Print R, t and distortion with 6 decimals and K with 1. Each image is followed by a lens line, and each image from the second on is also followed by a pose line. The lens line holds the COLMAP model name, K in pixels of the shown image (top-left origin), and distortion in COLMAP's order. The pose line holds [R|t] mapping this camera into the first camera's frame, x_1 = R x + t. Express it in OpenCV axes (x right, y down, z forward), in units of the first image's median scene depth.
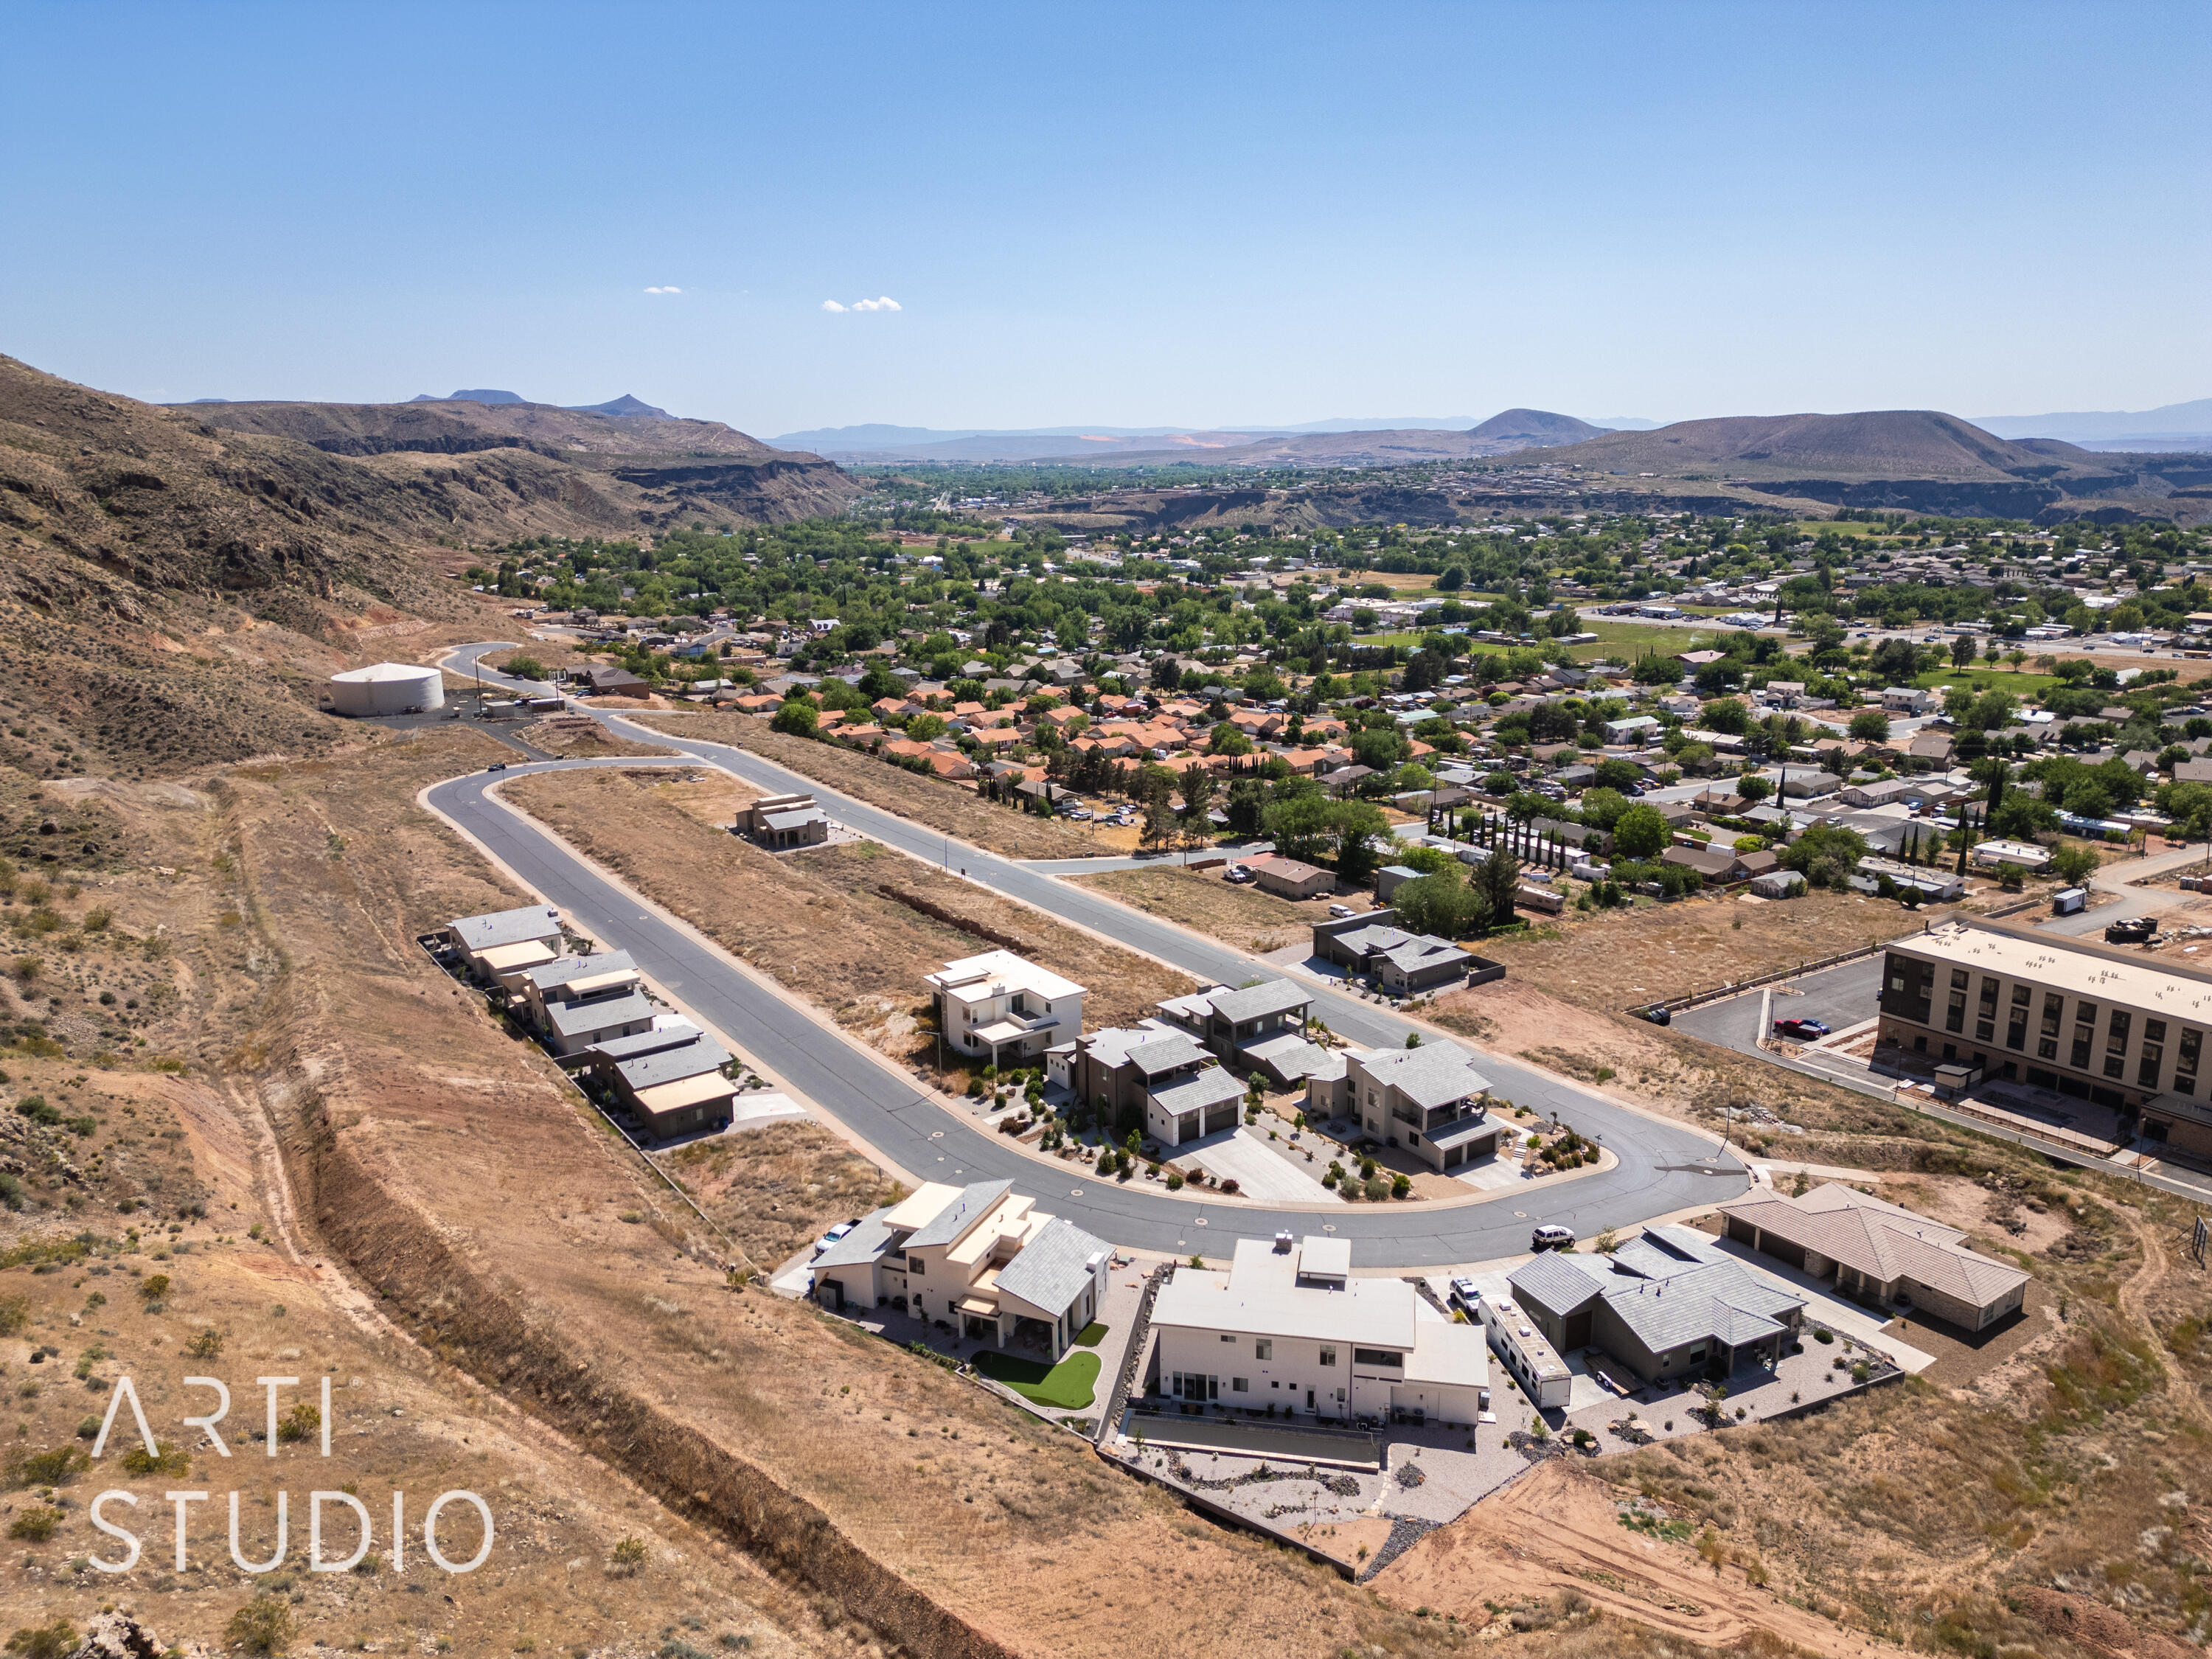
lens RADIAL K [[1550.9, 0, 1104.1], [0, 1550.9, 839.7], [0, 0, 1]] dist [0.069424, -0.064117]
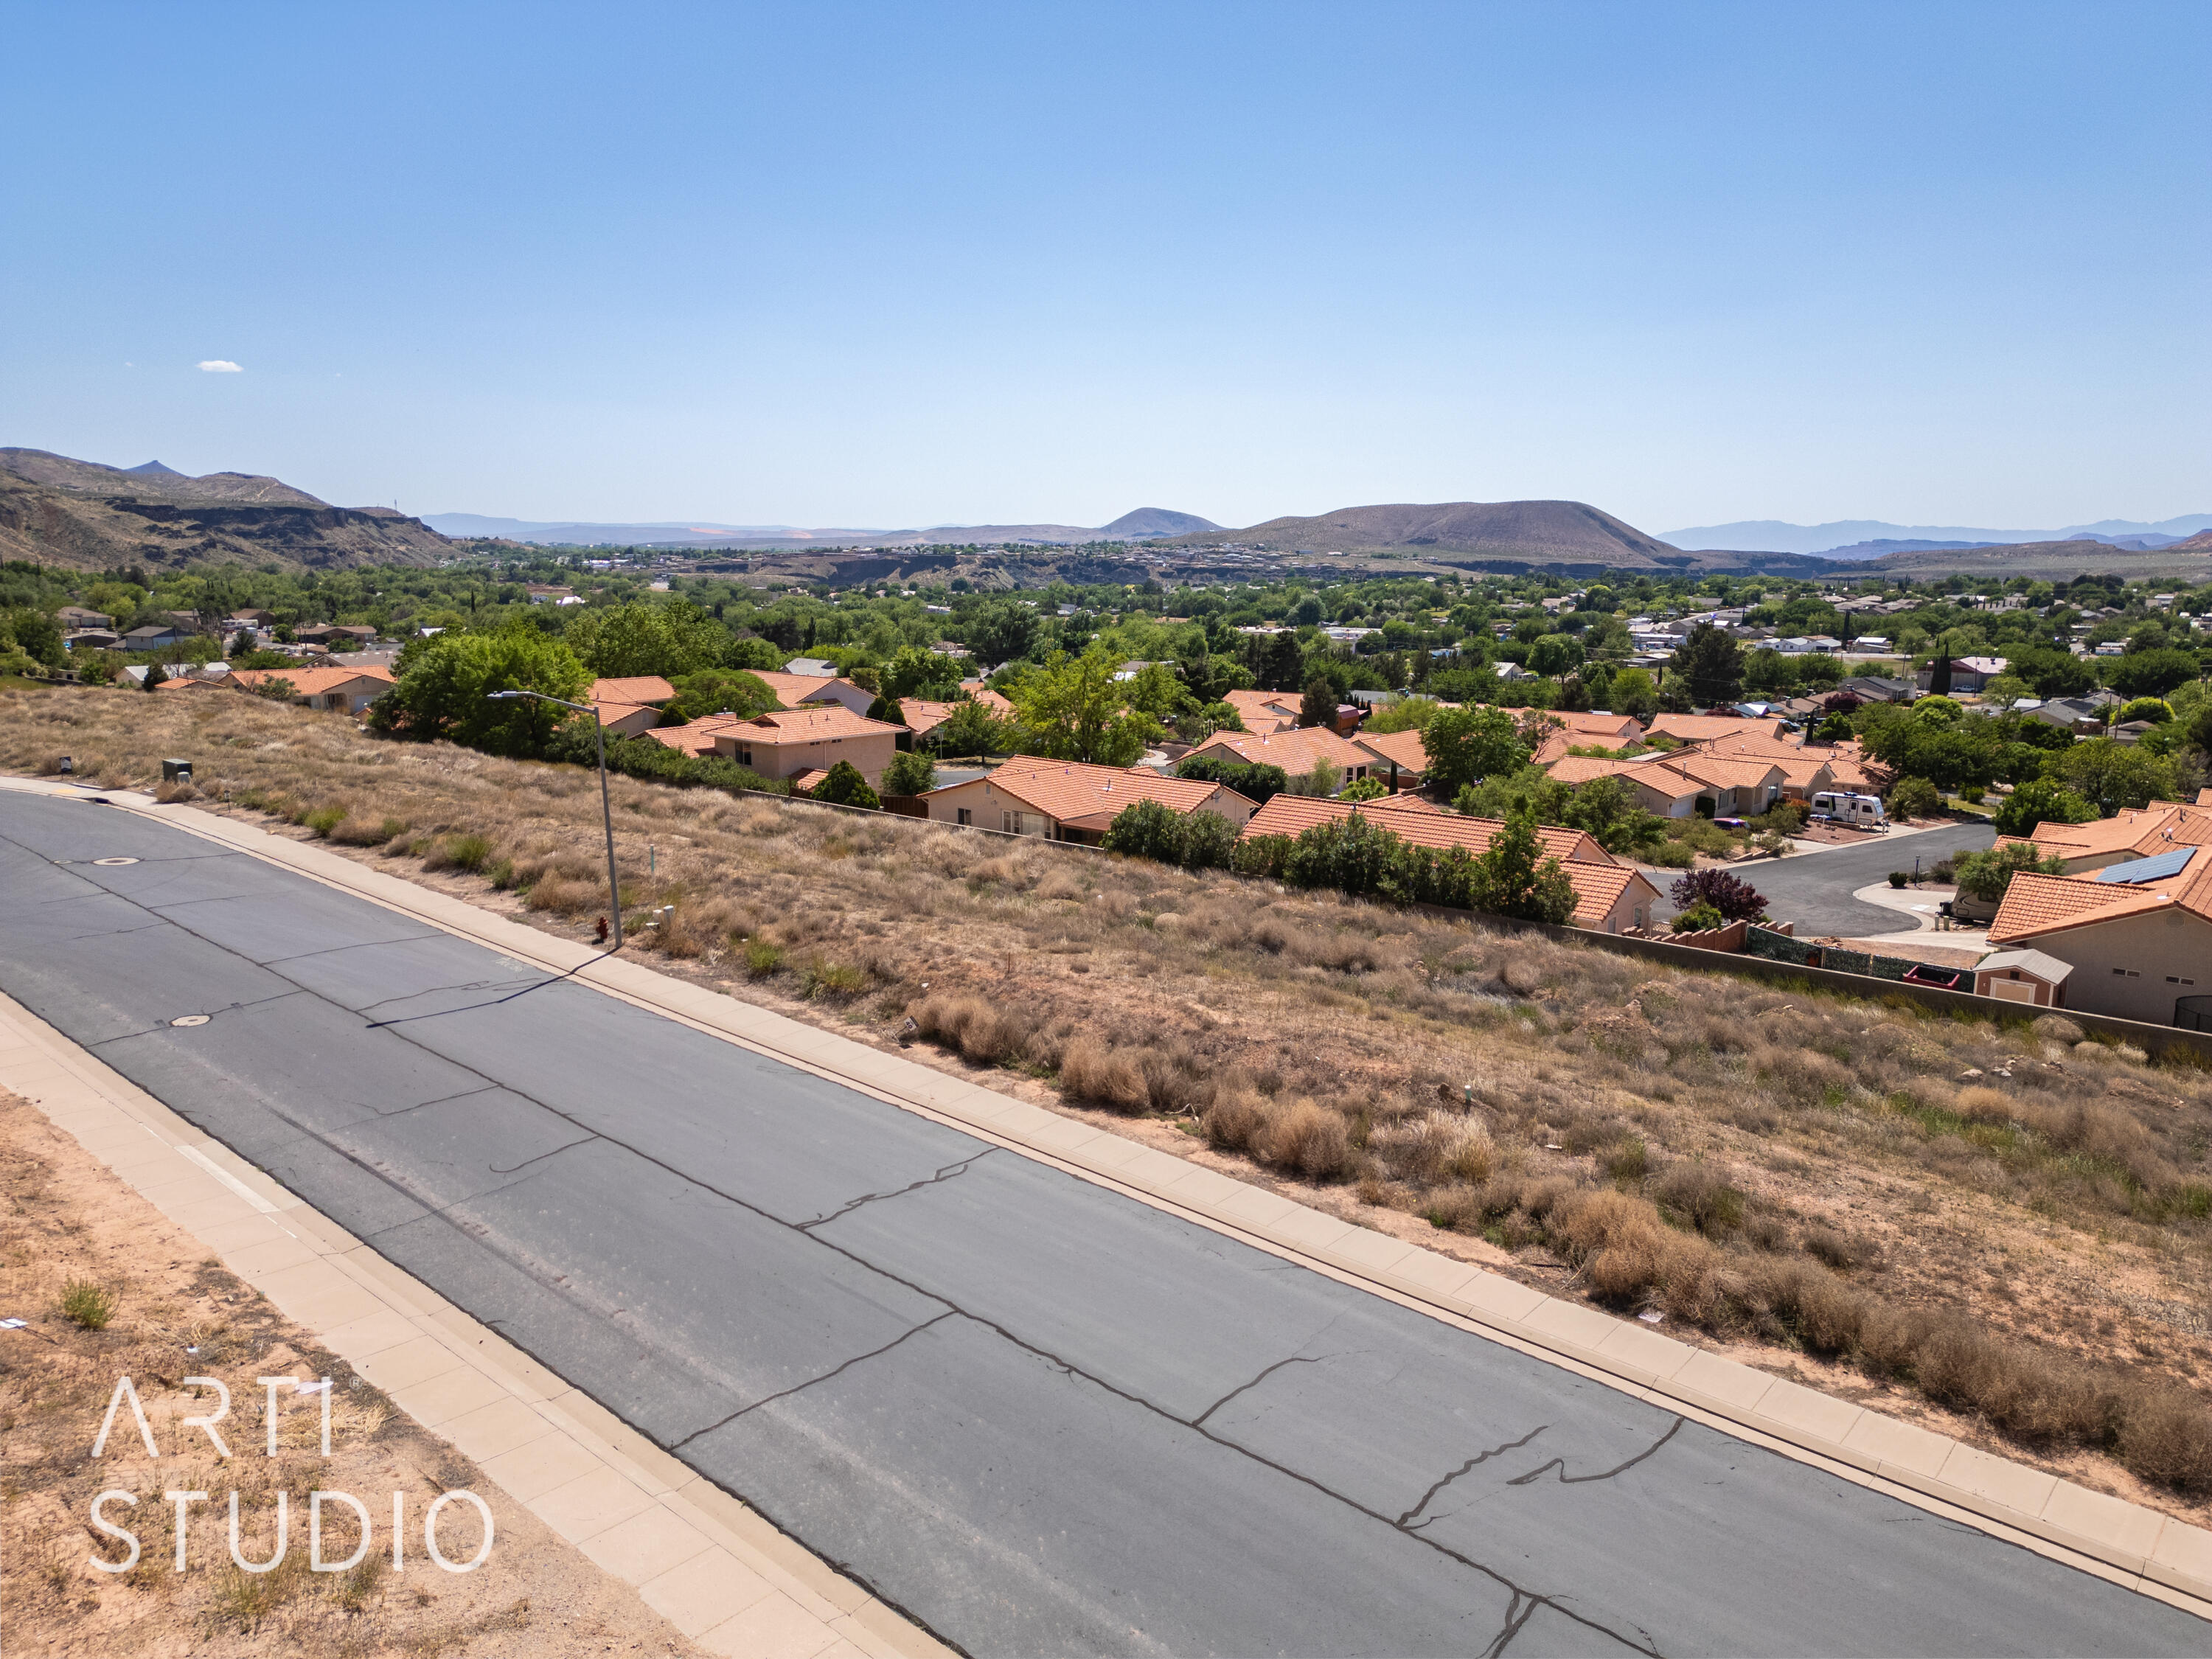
lens RADIAL K [[1550.9, 0, 1107.6], [0, 1550.9, 825.1], [0, 0, 1]] dist [0.069424, -0.064117]
pose [[0.969366, -0.021491, 0.244678, -0.124749], [0.039295, 0.996903, -0.068118, -0.029401], [-0.242457, 0.075645, 0.967209, 0.546859]]
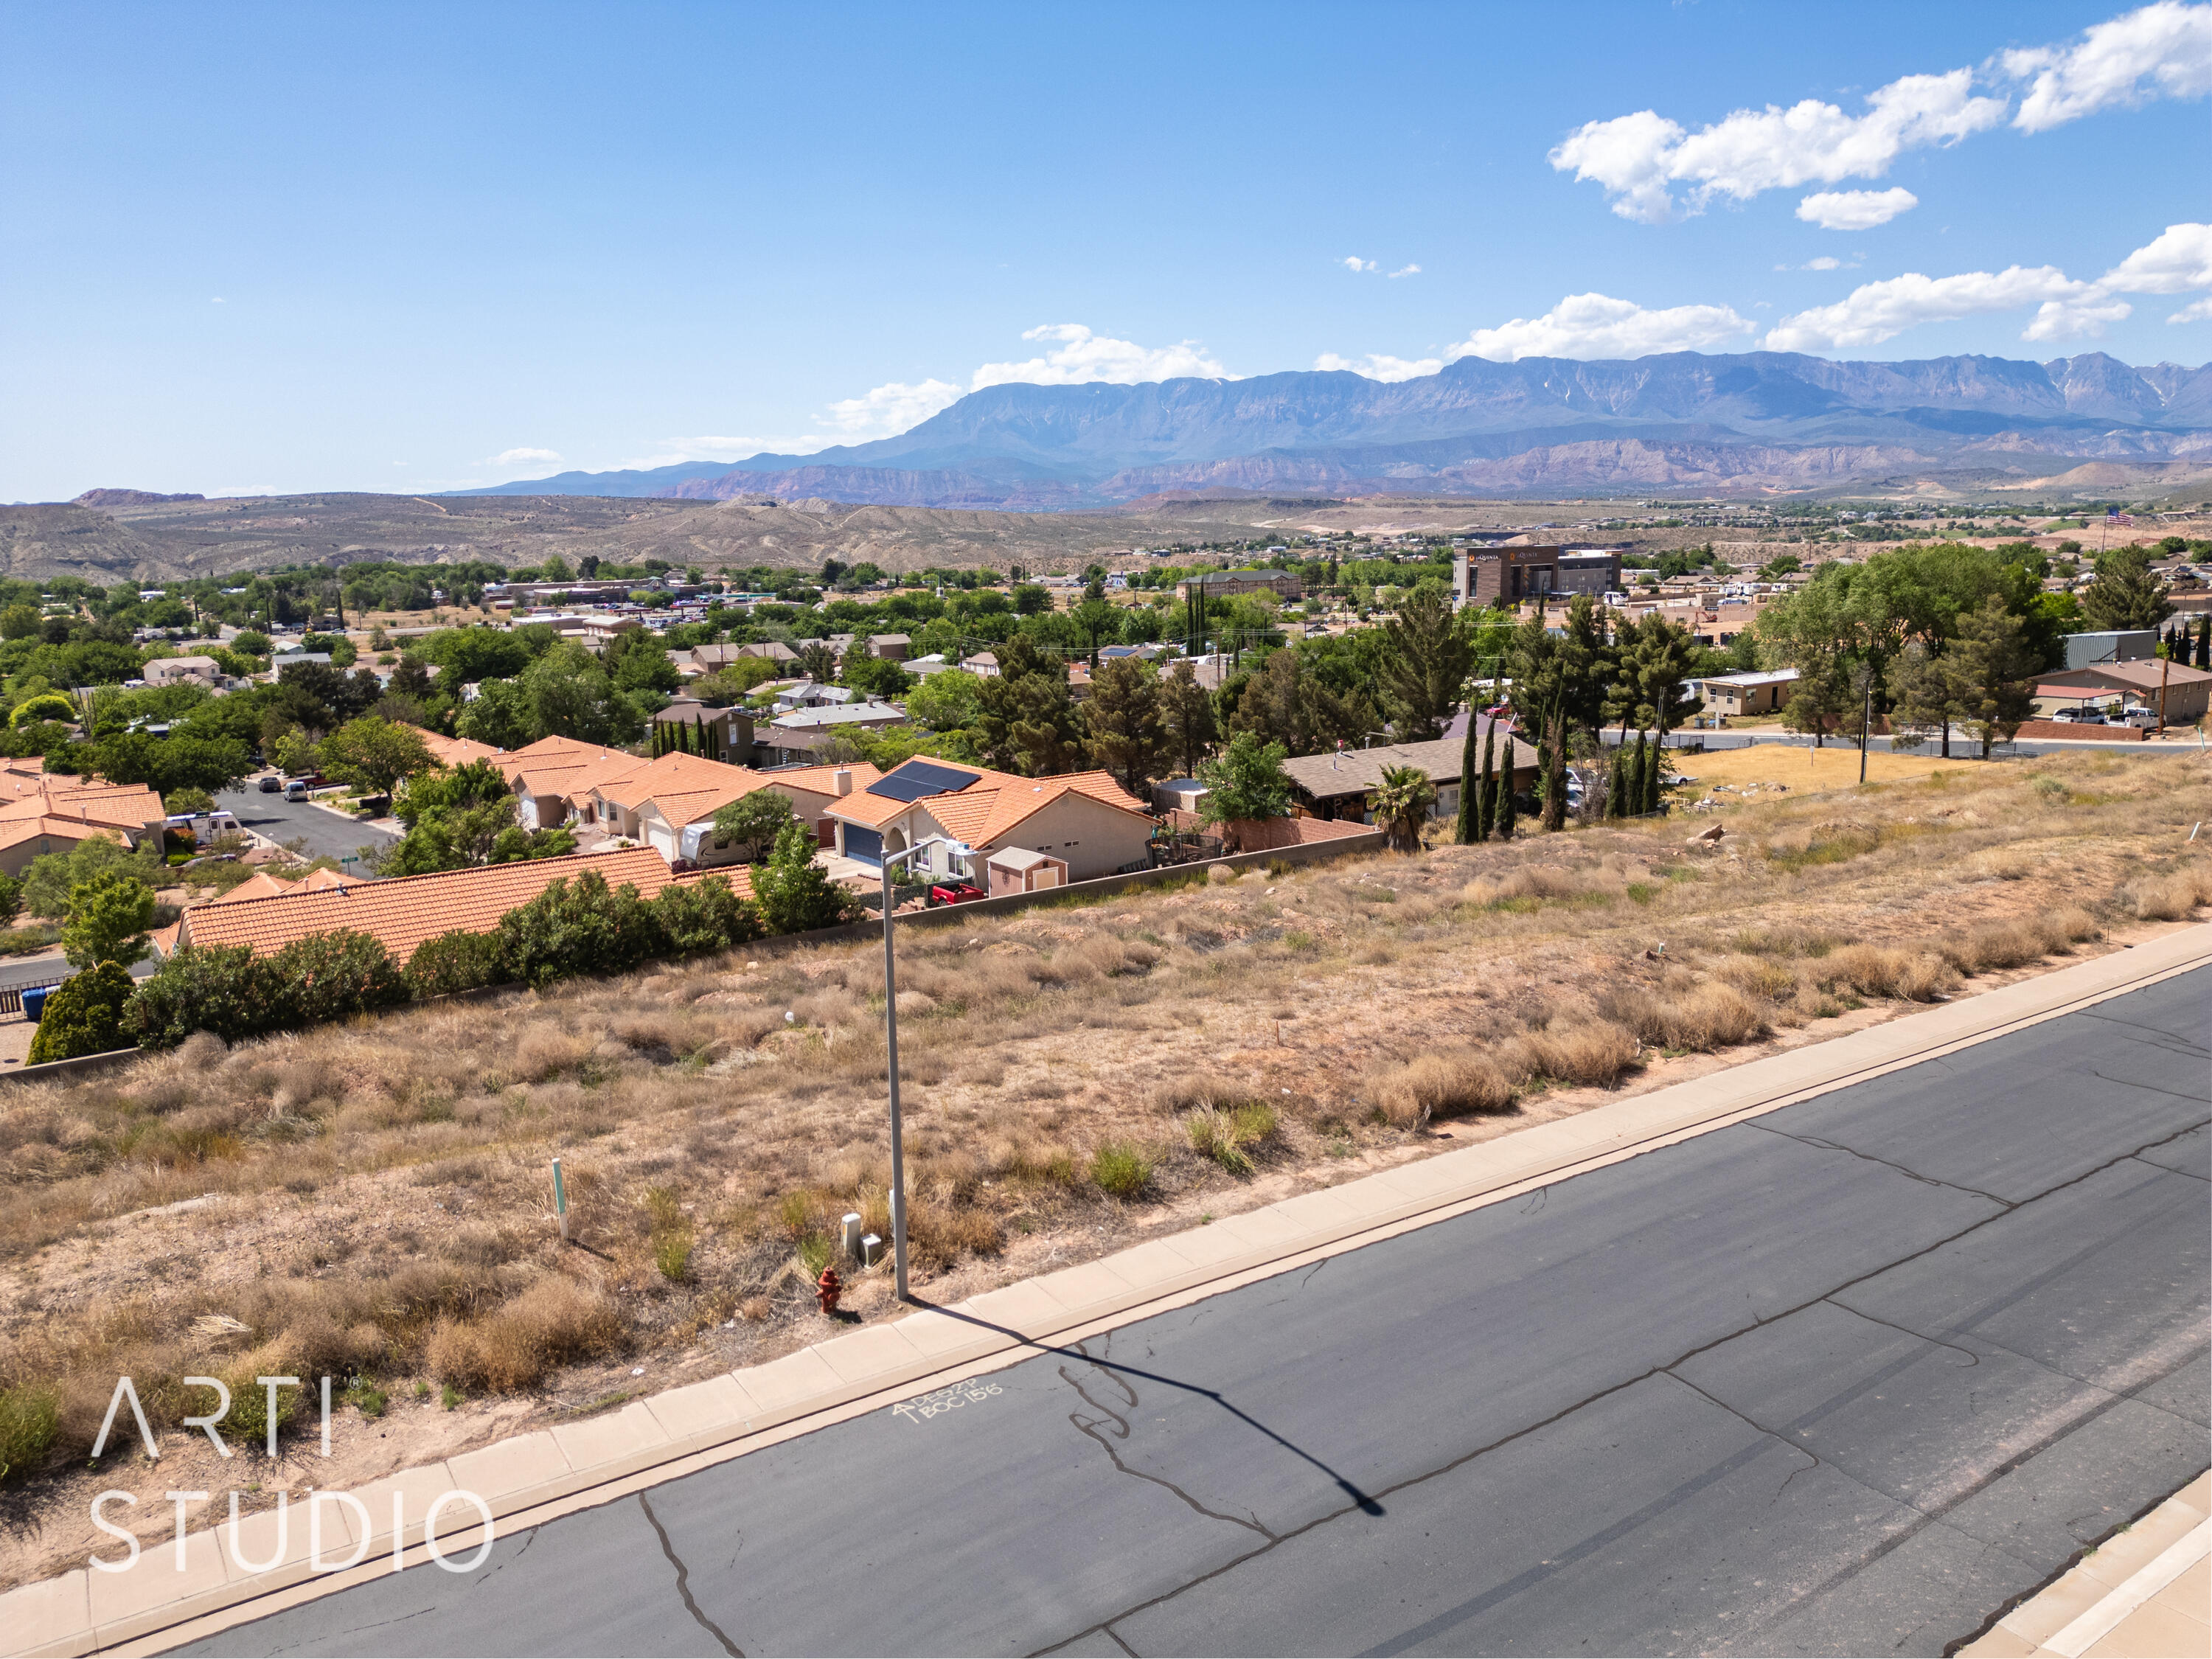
lens RADIAL K [[1550.9, 0, 1100.2], [0, 1550.9, 847.6], [0, 0, 1]] dist [0.069424, -0.064117]
pose [[0.001768, -0.183978, 0.982929, -0.164149], [0.261148, 0.948906, 0.177141, -0.045316], [-0.965297, 0.256377, 0.049723, 0.612554]]
